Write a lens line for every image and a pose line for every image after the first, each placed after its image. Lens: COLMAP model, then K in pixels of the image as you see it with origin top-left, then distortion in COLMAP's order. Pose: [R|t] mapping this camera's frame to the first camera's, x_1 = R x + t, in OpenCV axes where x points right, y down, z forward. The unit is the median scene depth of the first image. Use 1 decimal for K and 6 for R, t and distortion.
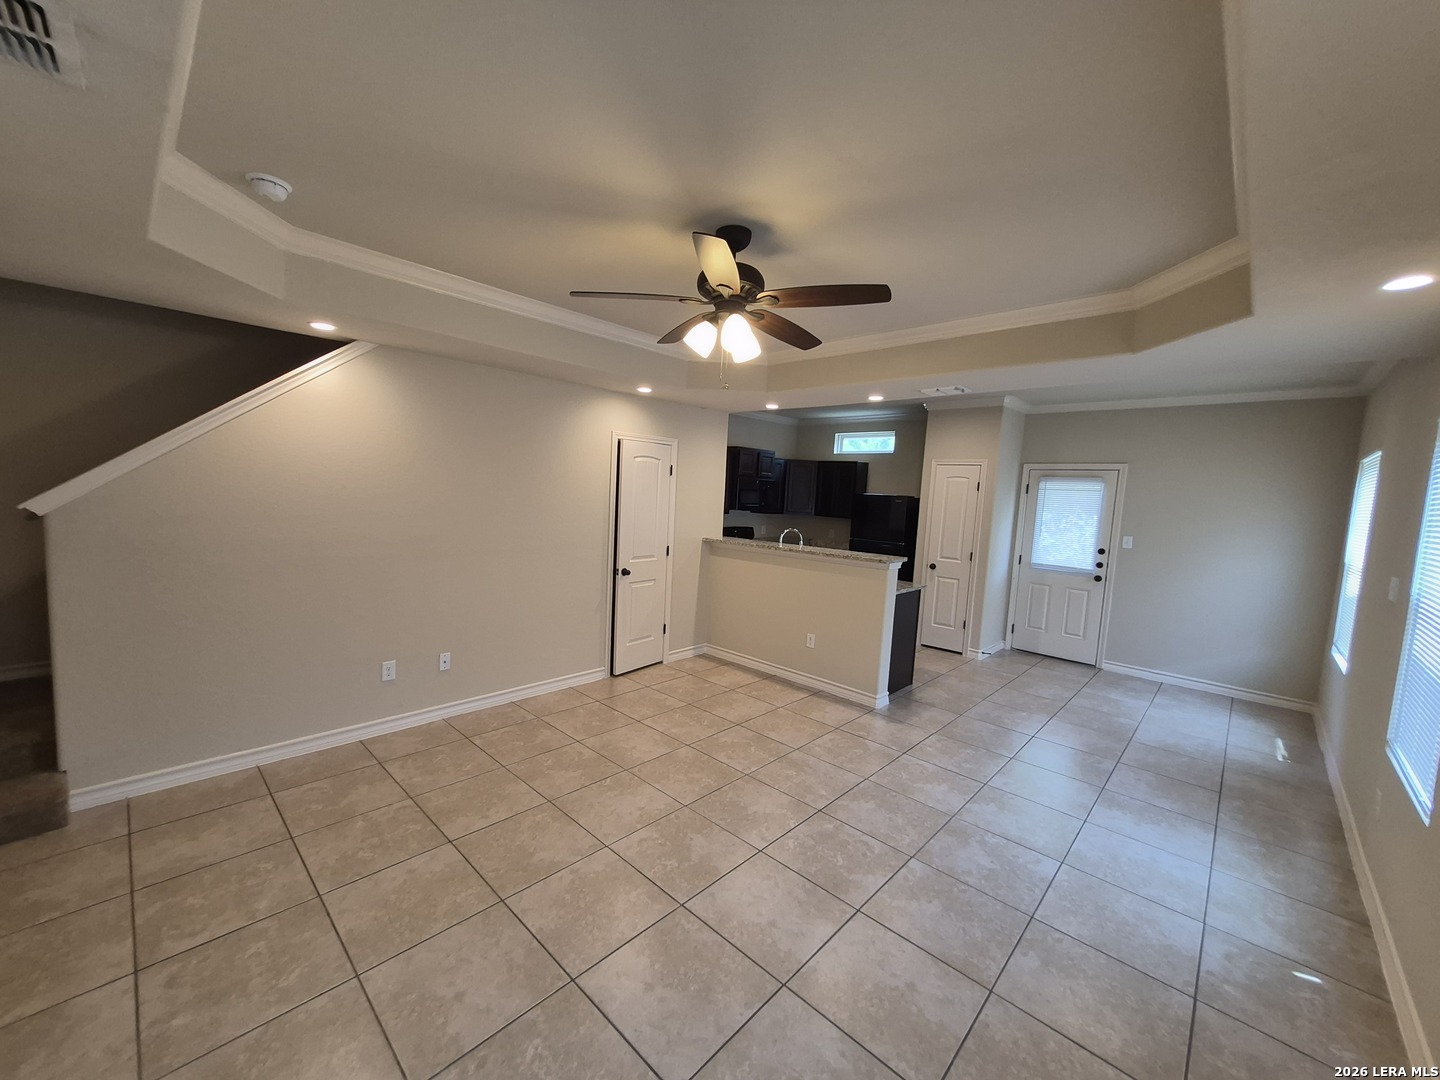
lens RADIAL K [[566.3, 0, 709.8], [0, 566.3, 544.2], [0, 0, 1]] dist [0.009076, -0.000261]
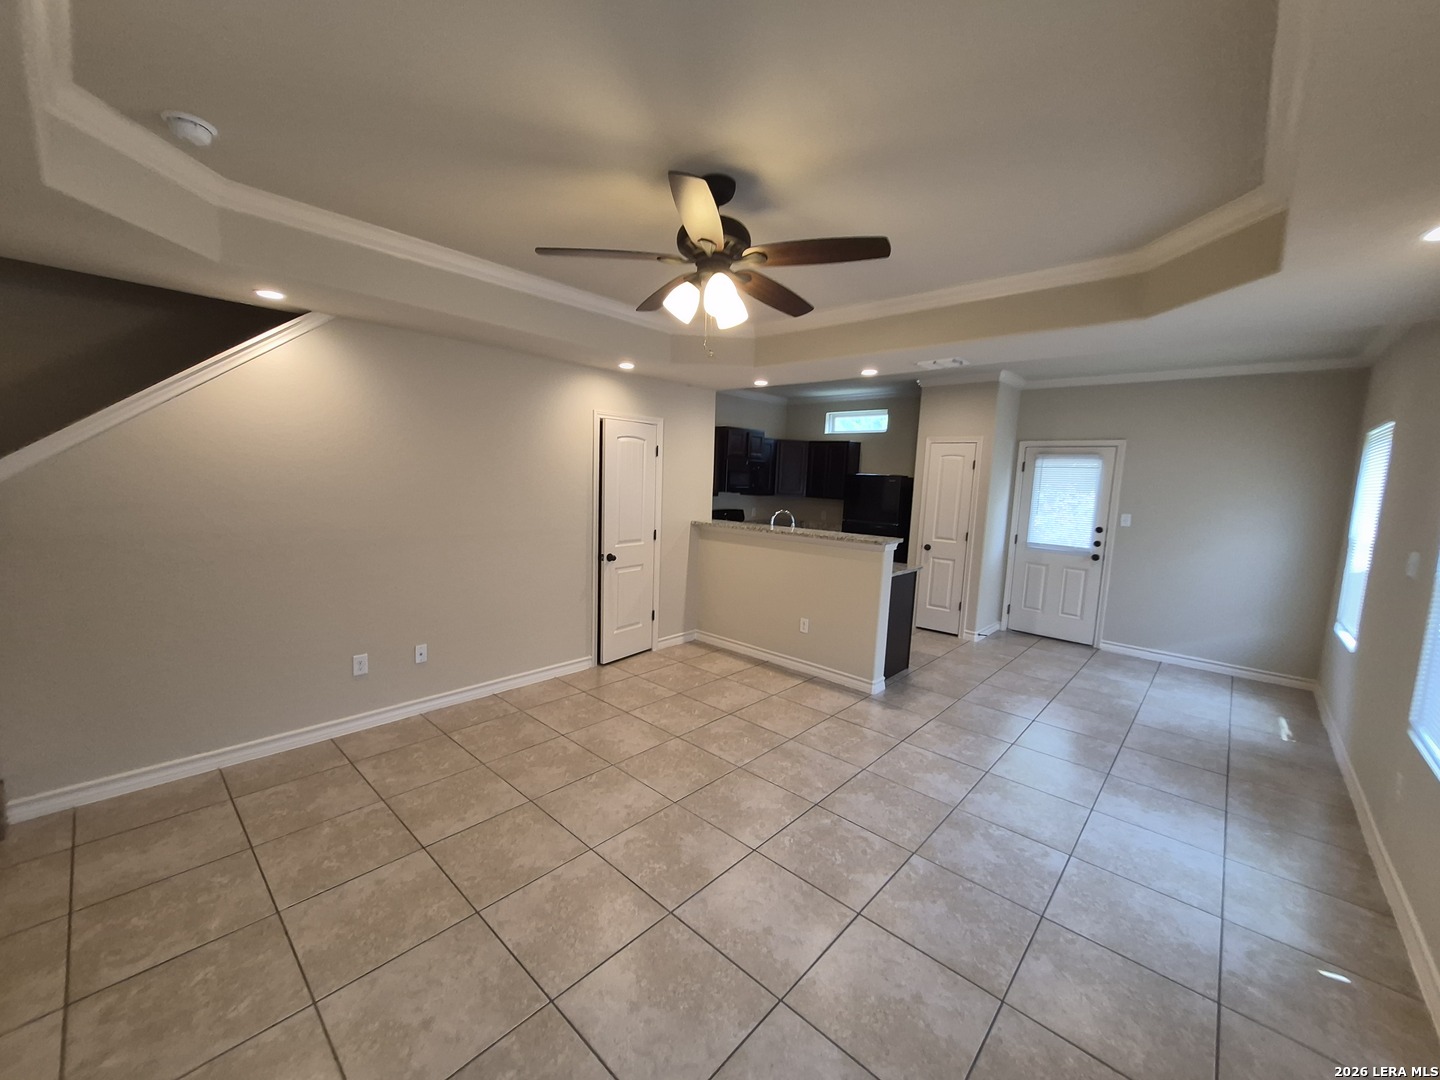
lens RADIAL K [[566.0, 0, 708.5], [0, 566.0, 541.6], [0, 0, 1]] dist [0.011376, -0.004142]
pose [[0.999817, -0.014432, 0.012534, 0.005600], [0.014143, 0.999640, 0.022794, 0.002759], [-0.012858, -0.022612, 0.999662, 0.045030]]
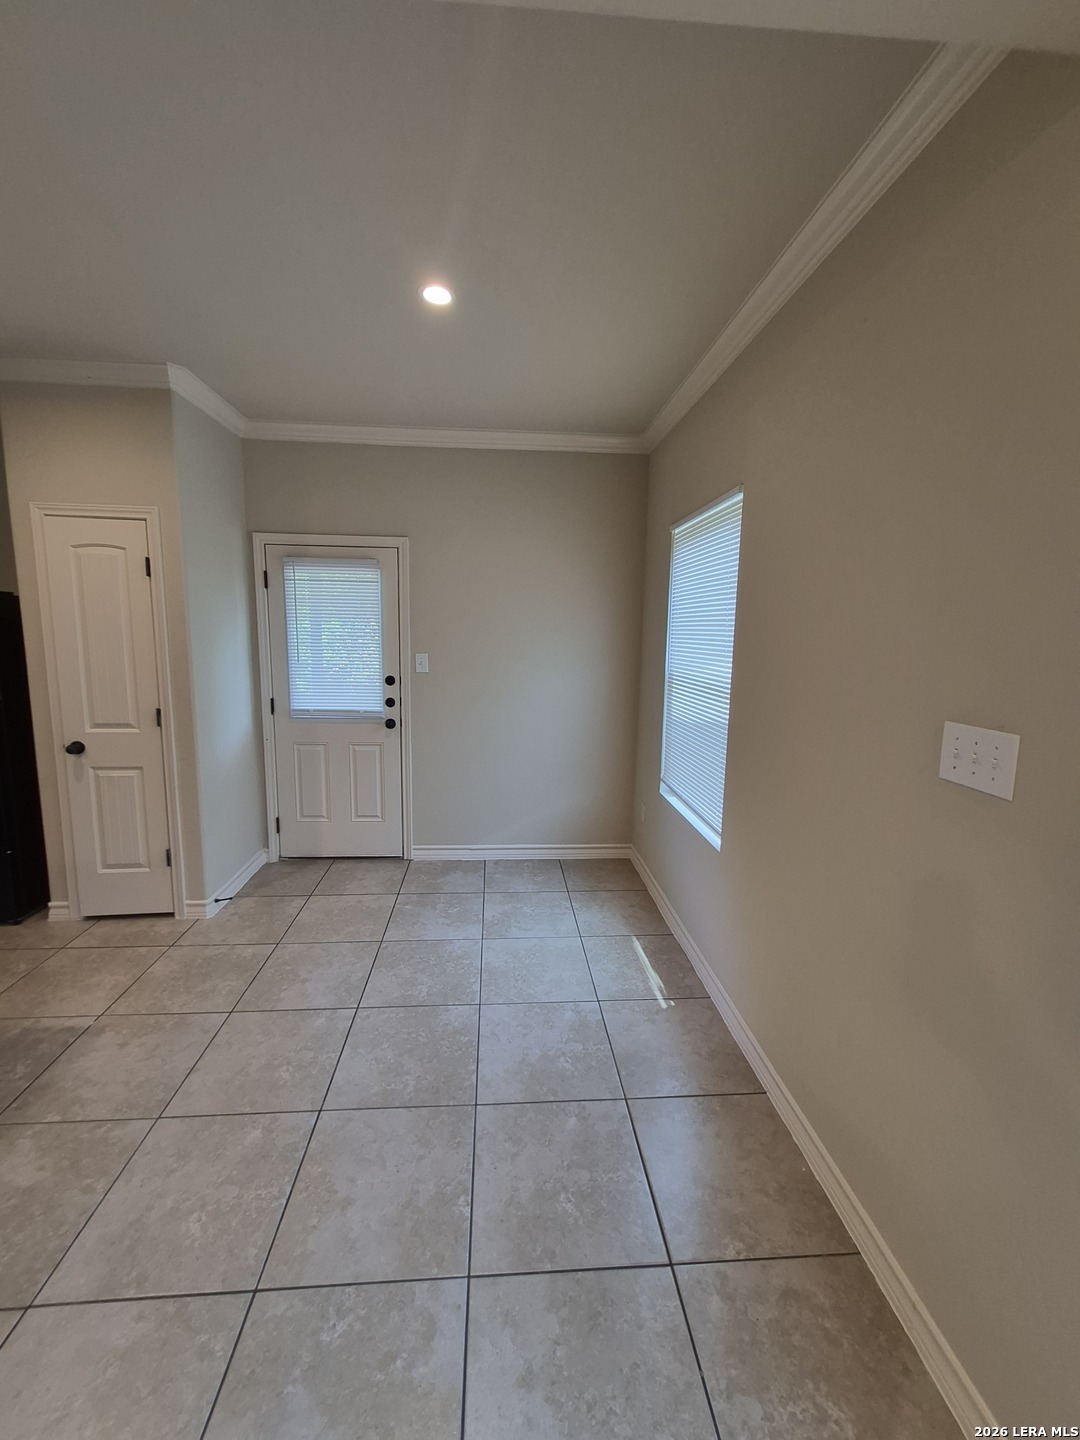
lens RADIAL K [[566.3, 0, 531.0], [0, 566.3, 707.4], [0, 0, 1]] dist [0.009076, -0.000261]
pose [[0.675378, -0.139649, 0.724129, 0.499550], [0.087730, 0.990149, 0.109127, -0.017504], [-0.732235, -0.010174, 0.680976, 0.683209]]
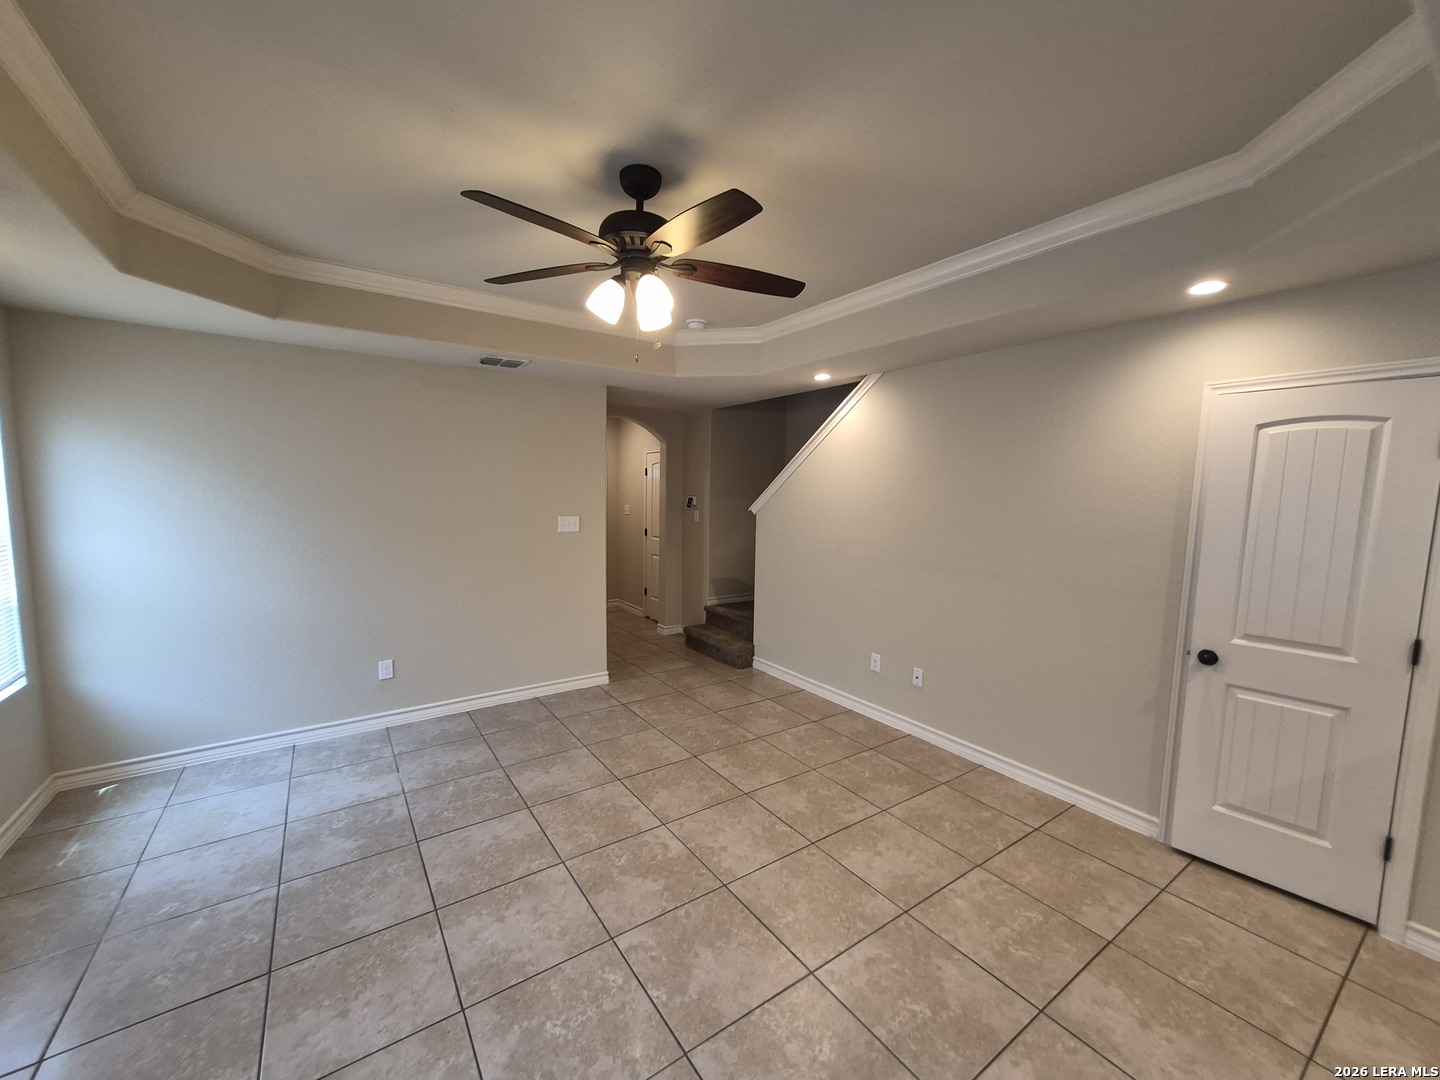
lens RADIAL K [[567.6, 0, 709.9], [0, 567.6, 546.0], [0, 0, 1]] dist [0.006793, 0.000142]
pose [[-0.206428, 0.048801, -0.977244, 0.527061], [-0.116482, 0.990427, 0.074065, -0.043493], [0.971504, 0.129121, -0.198768, 0.802724]]
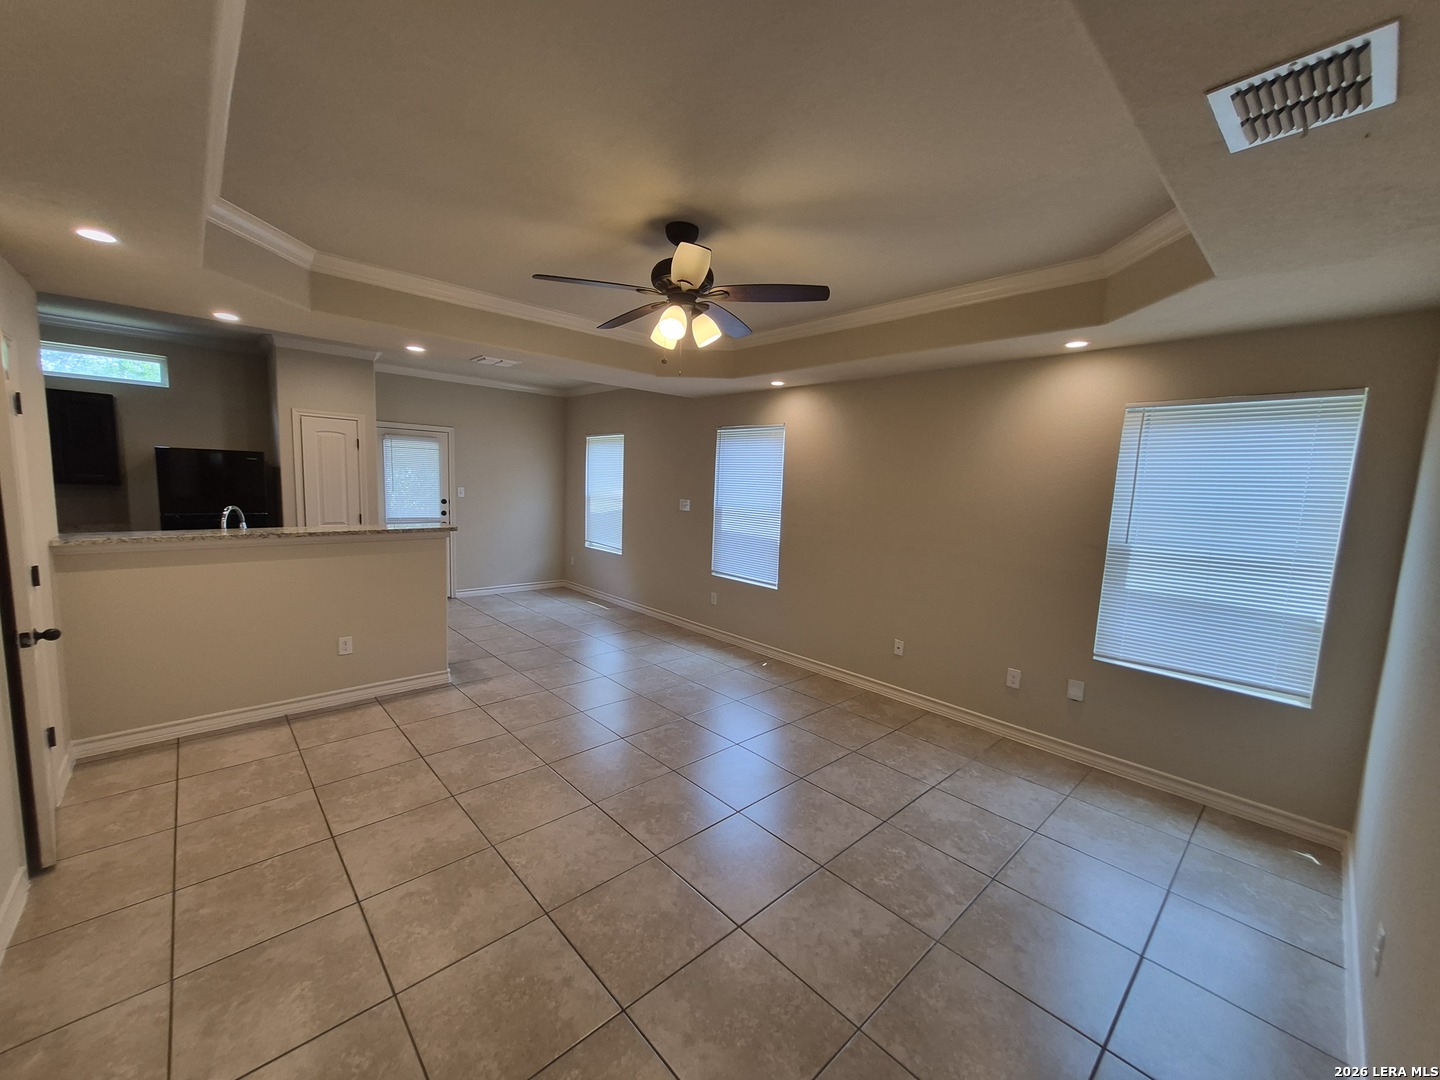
lens RADIAL K [[566.3, 0, 709.8], [0, 566.3, 544.2], [0, 0, 1]] dist [0.009076, -0.000261]
pose [[0.068708, -0.160522, 0.984638, -0.662228], [0.061045, 0.985797, 0.156452, -0.073631], [-0.995767, 0.049358, 0.077531, 0.533338]]
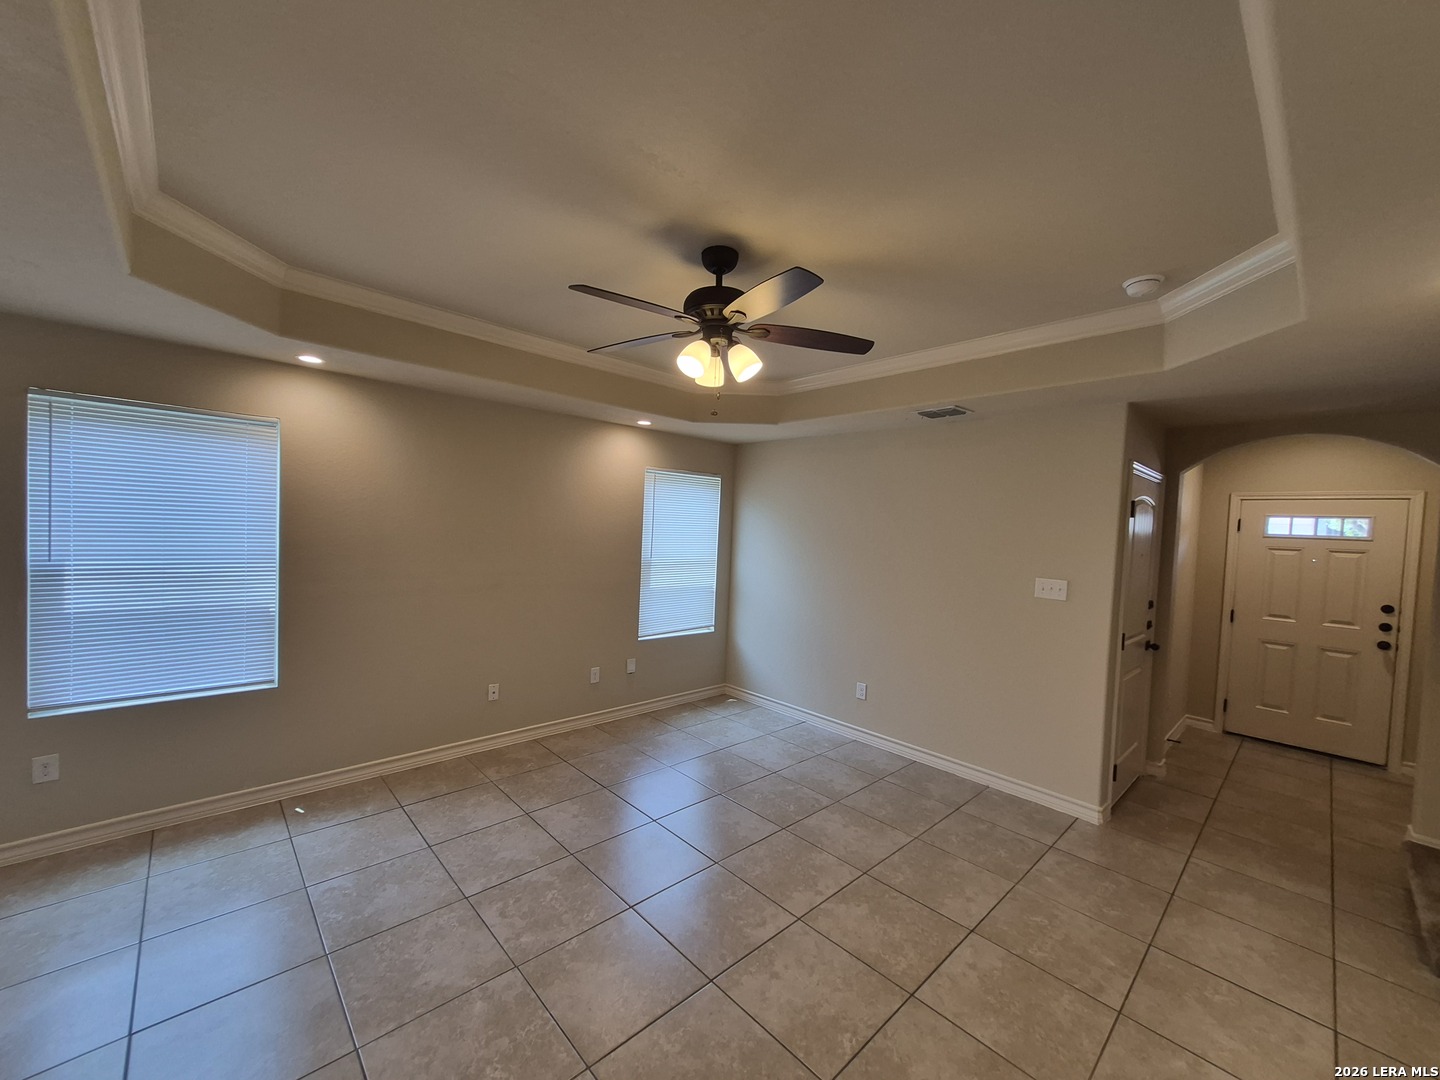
lens RADIAL K [[566.0, 0, 708.5], [0, 566.0, 541.6], [0, 0, 1]] dist [0.011376, -0.004142]
pose [[-0.993871, -0.089256, 0.065227, -0.027818], [-0.080697, 0.989023, 0.123780, -0.109321], [-0.075559, 0.117758, -0.990164, 1.206512]]
